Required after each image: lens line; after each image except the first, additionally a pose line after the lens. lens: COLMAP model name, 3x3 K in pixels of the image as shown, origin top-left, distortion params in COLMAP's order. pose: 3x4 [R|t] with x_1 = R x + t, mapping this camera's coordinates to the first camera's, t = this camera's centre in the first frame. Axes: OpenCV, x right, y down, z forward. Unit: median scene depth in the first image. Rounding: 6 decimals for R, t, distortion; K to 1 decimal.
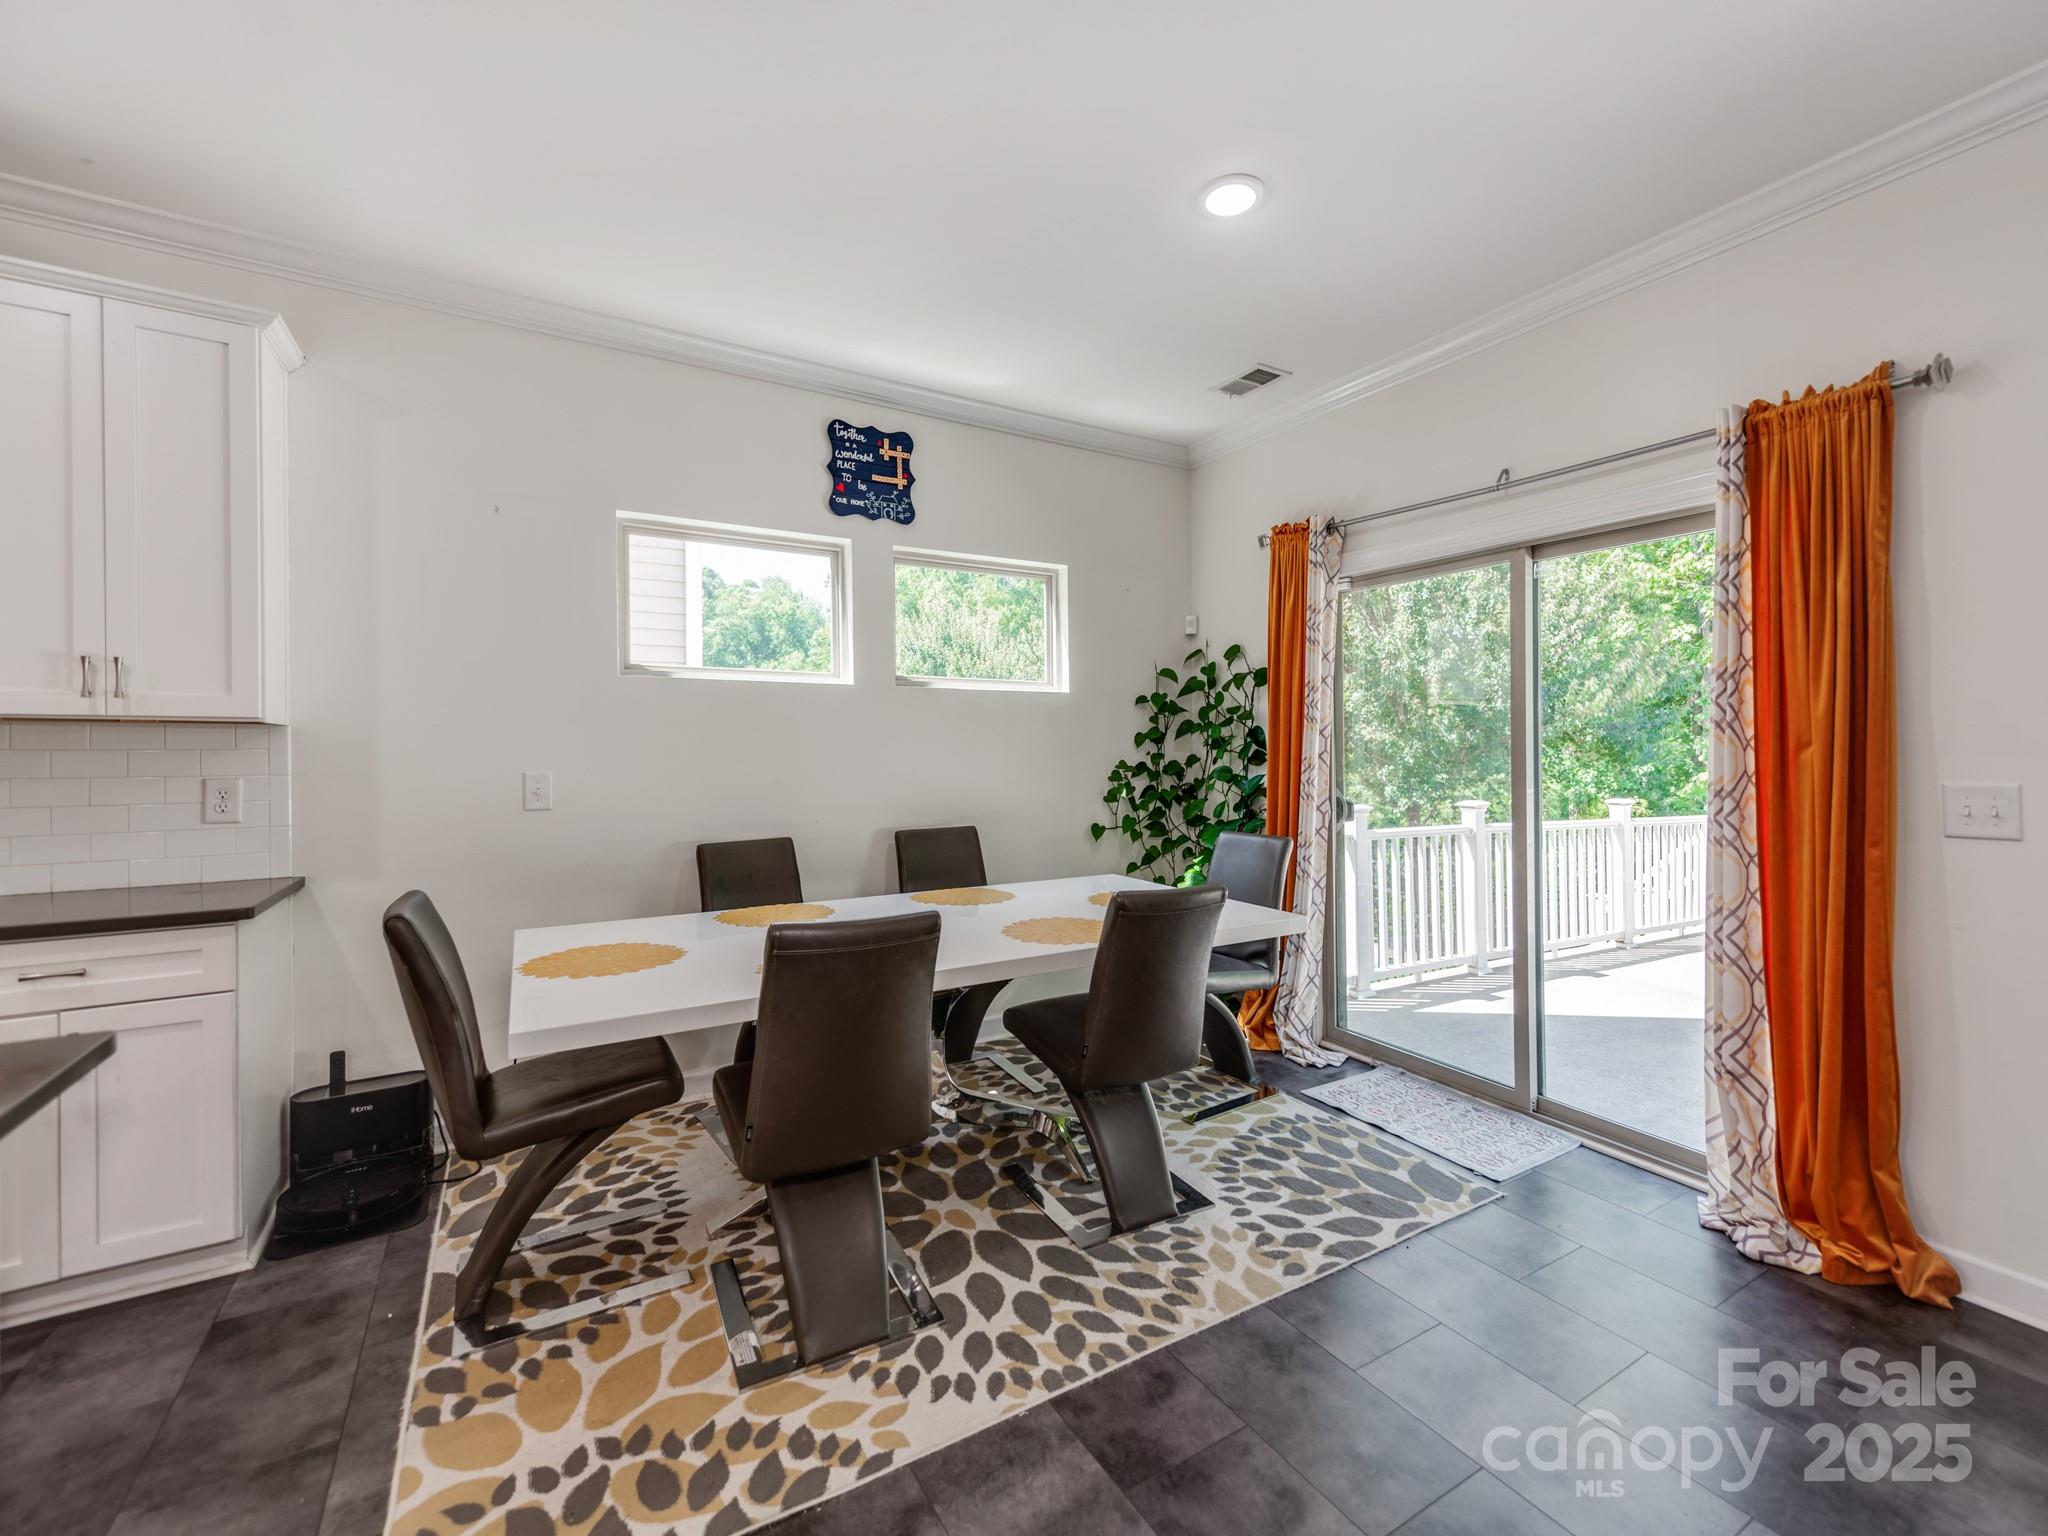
lens RADIAL K [[835.3, 0, 1029.2], [0, 835.3, 747.4], [0, 0, 1]] dist [0.006446, 0.000065]
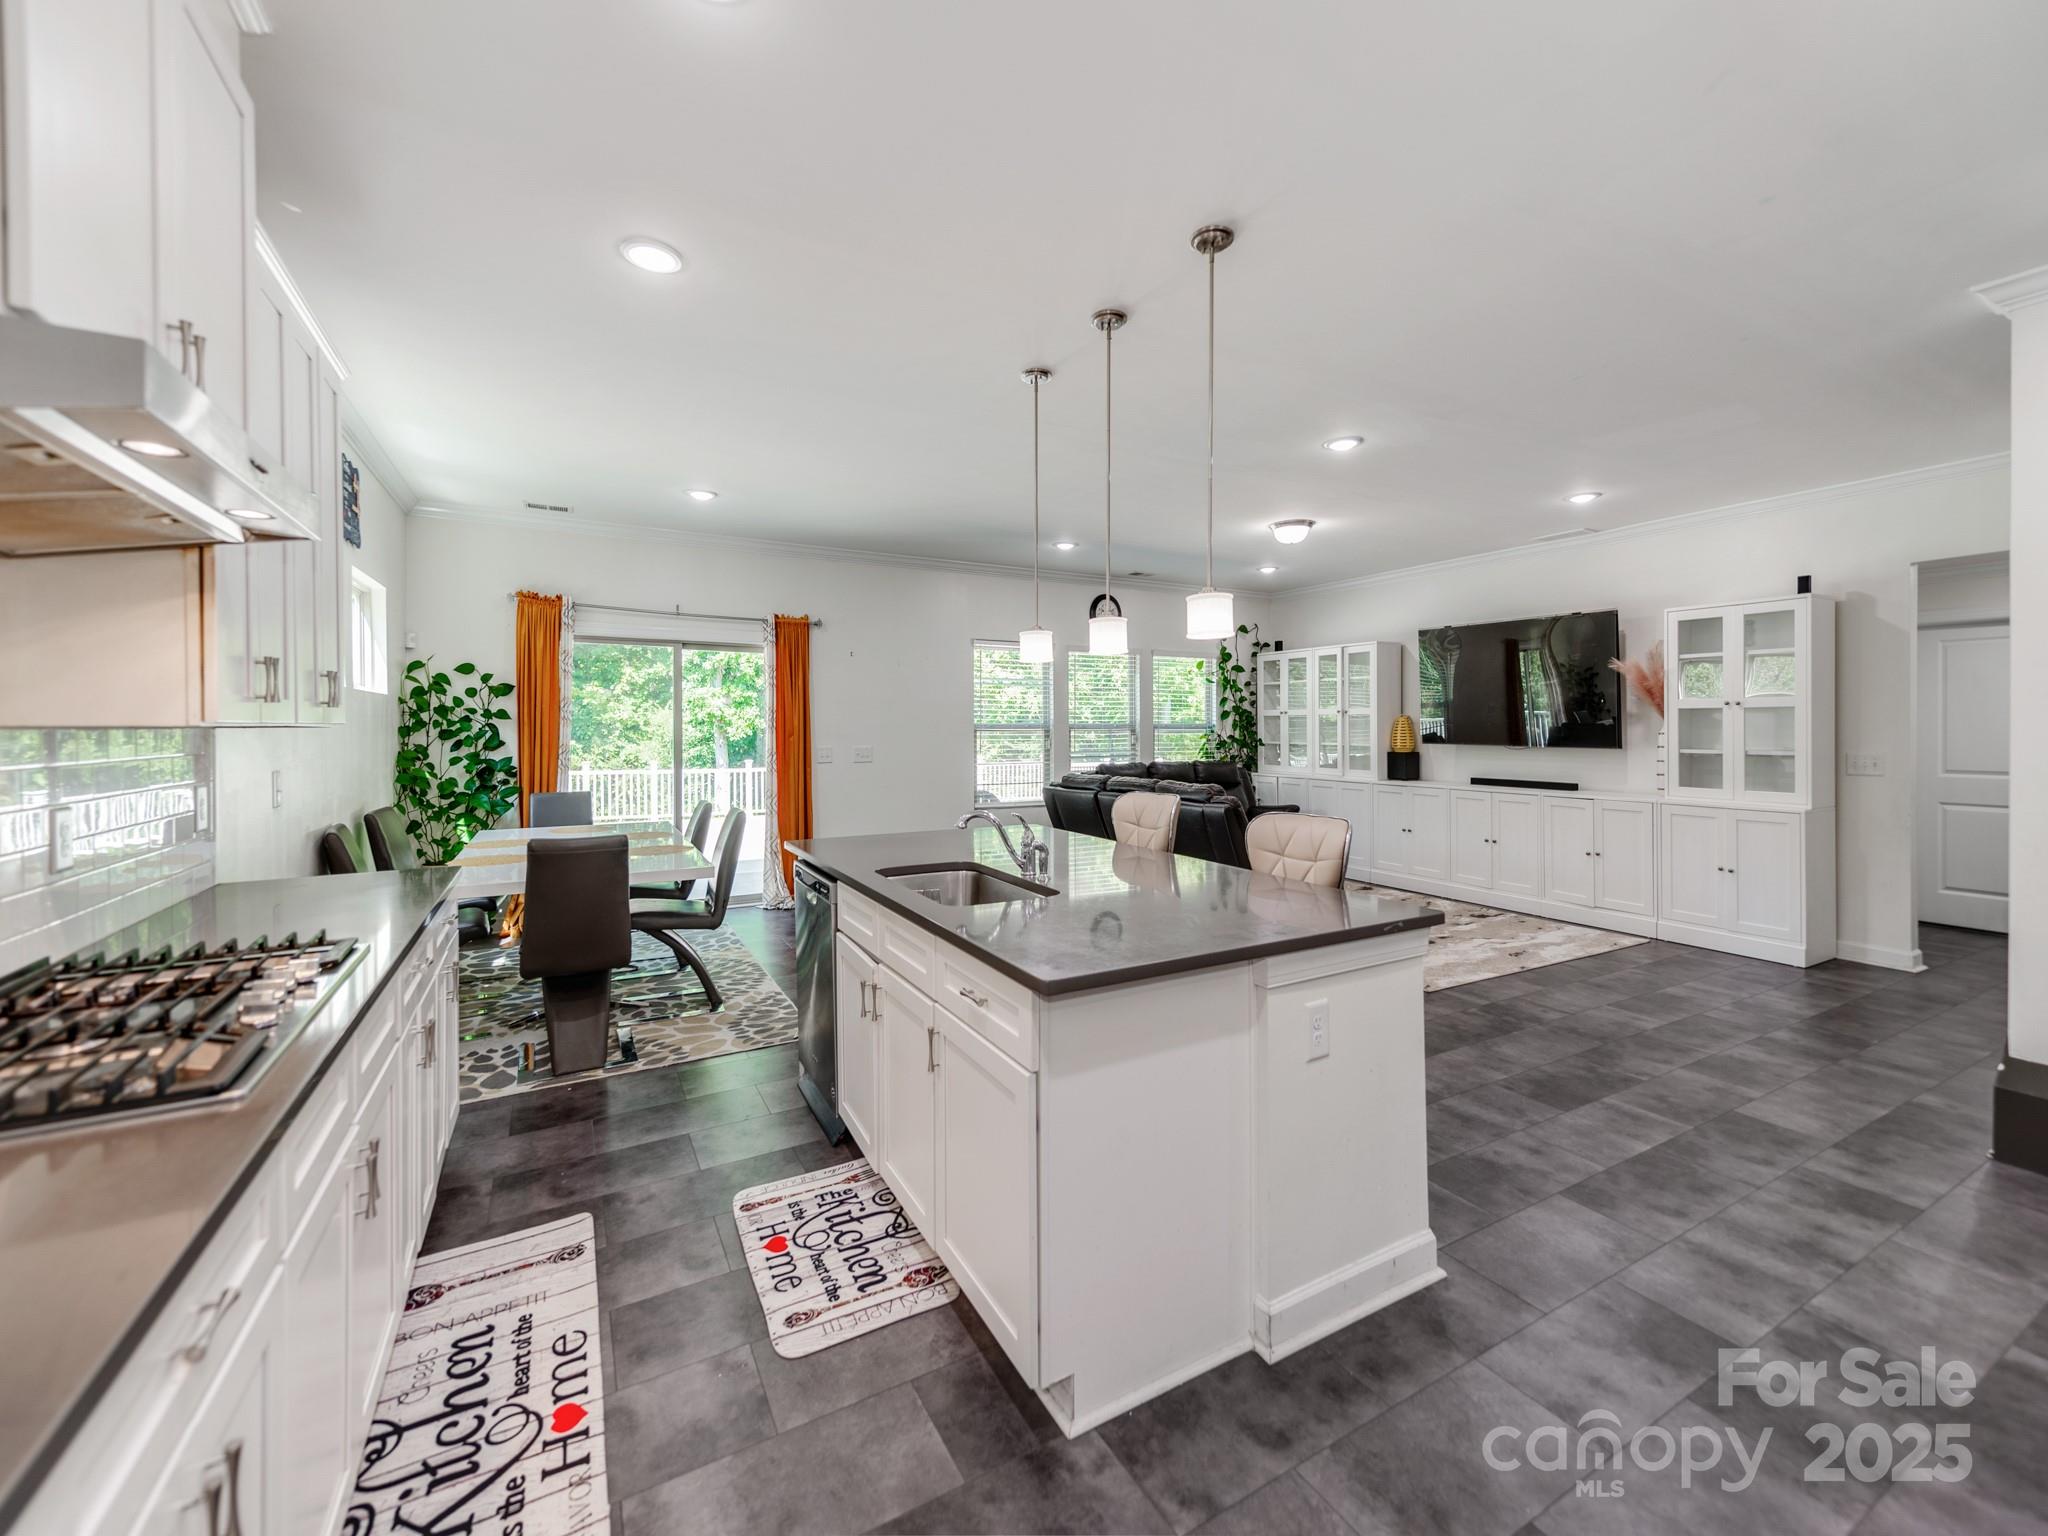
lens RADIAL K [[907.8, 0, 1000.2], [0, 907.8, 733.1], [0, 0, 1]] dist [-0.048653, 0.018016]
pose [[0.086519, -0.011014, 0.996189, -1.472655], [0.001122, 0.999939, 0.010958, -0.029566], [-0.996250, 0.000169, 0.086526, -0.006323]]
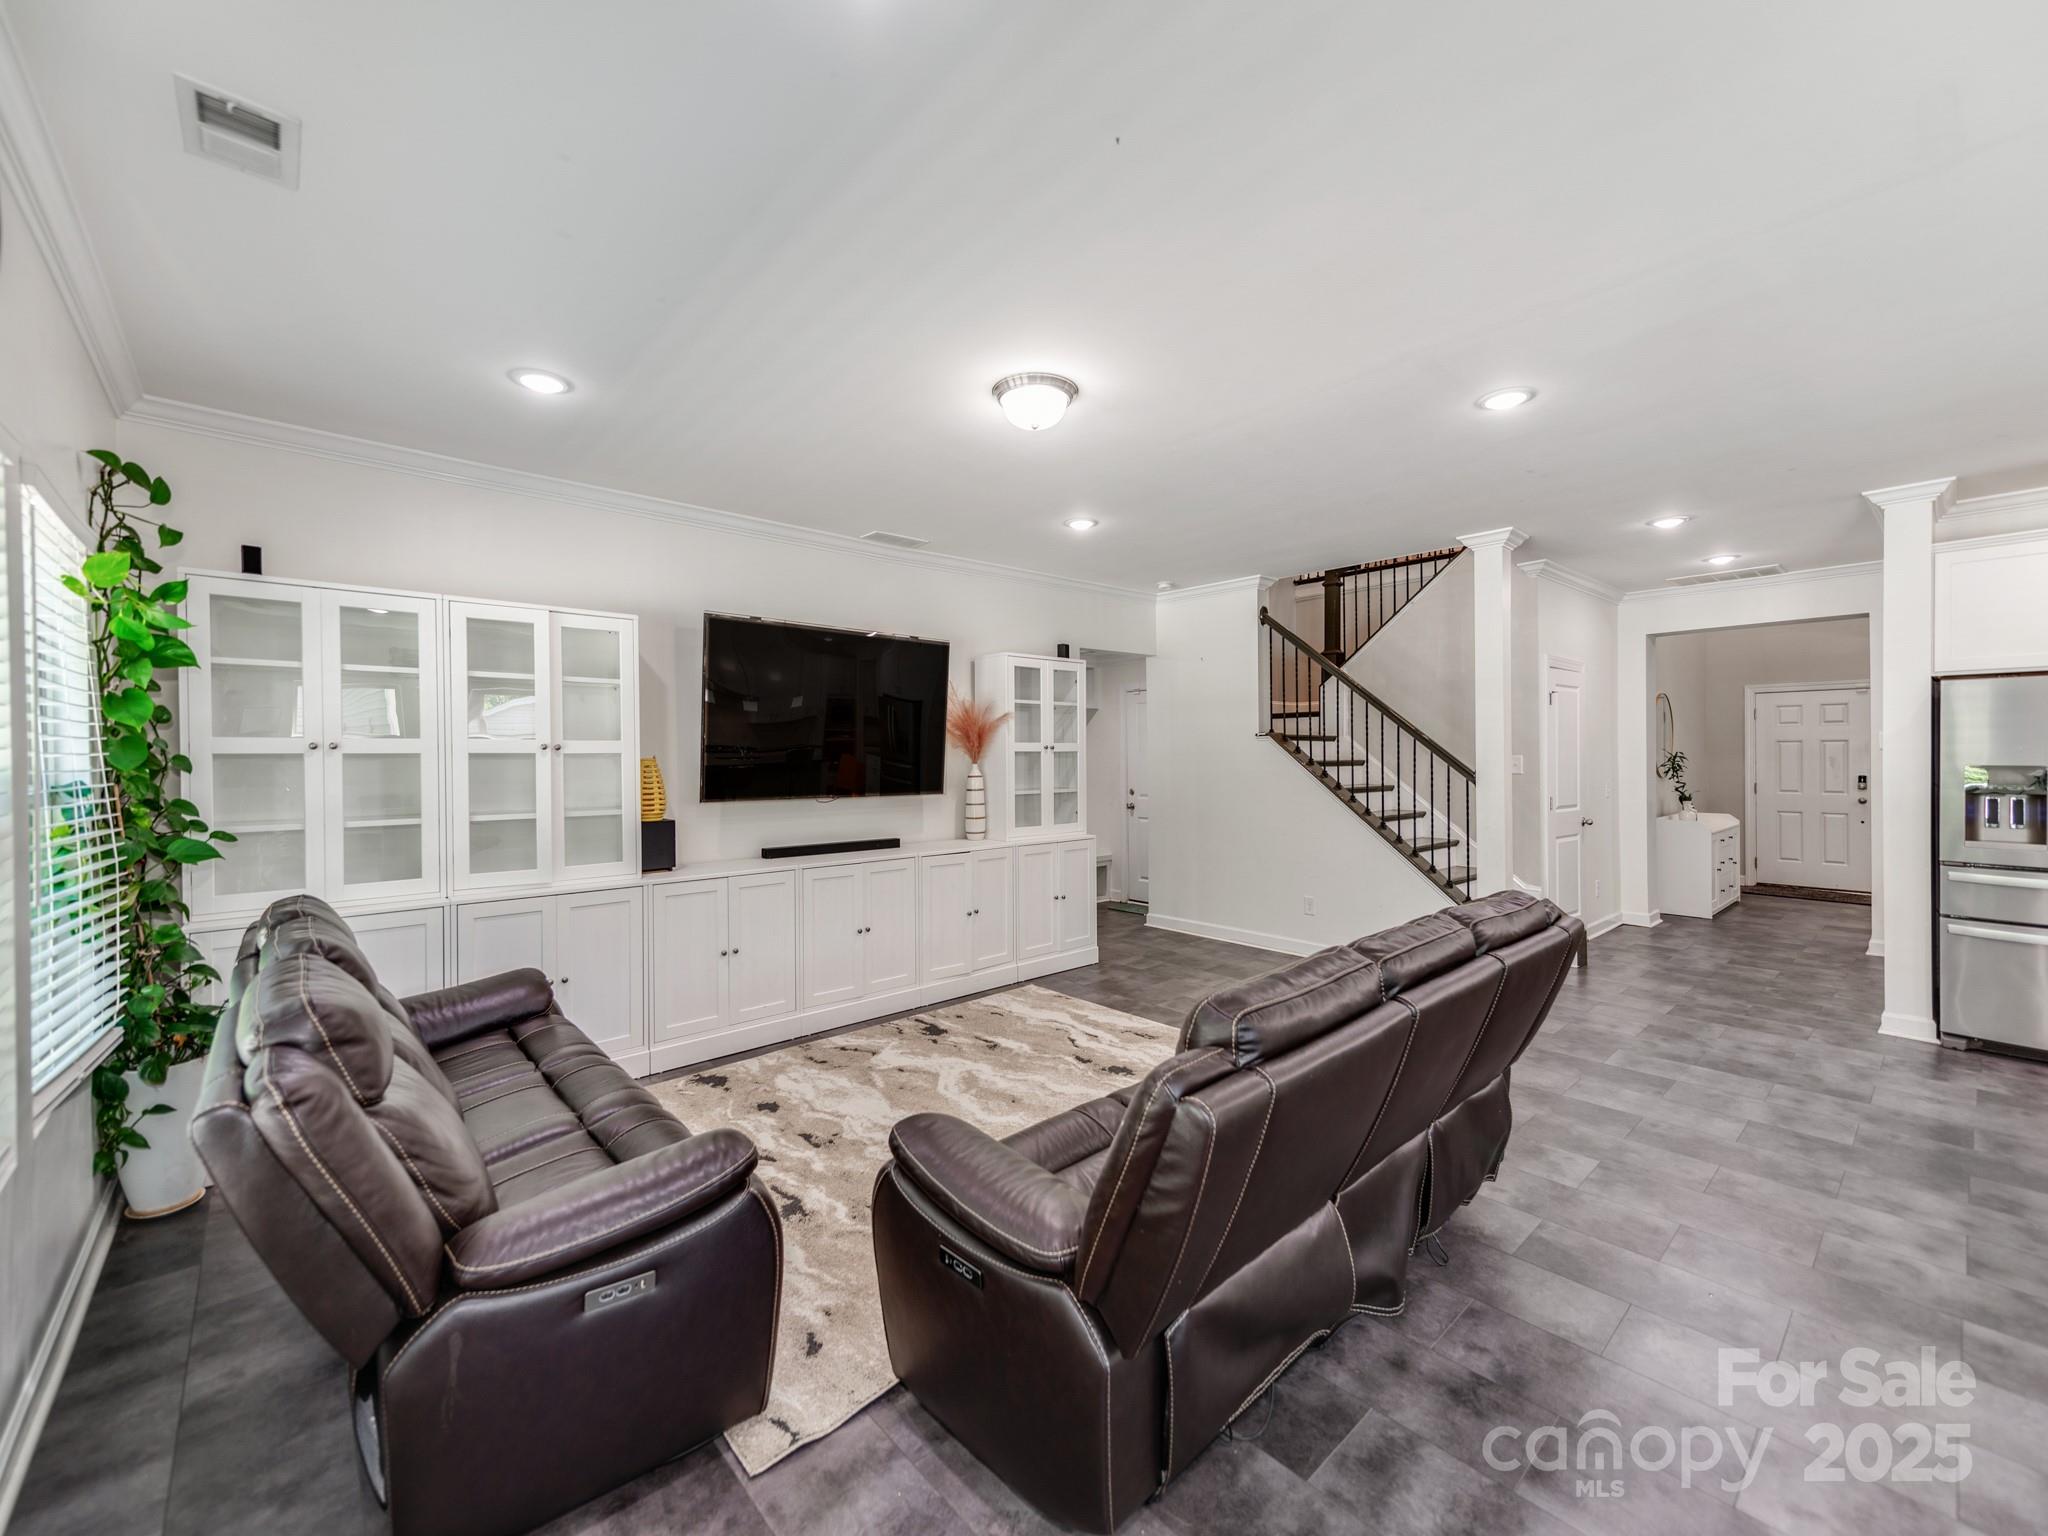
lens RADIAL K [[810.0, 0, 988.1], [0, 810.0, 763.5], [0, 0, 1]] dist [0.002924, 0.000171]
pose [[-0.985300, 0.004453, -0.170774, 0.579351], [0.003278, 0.999969, 0.007161, -0.044498], [0.170801, 0.006496, -0.985284, 0.368496]]
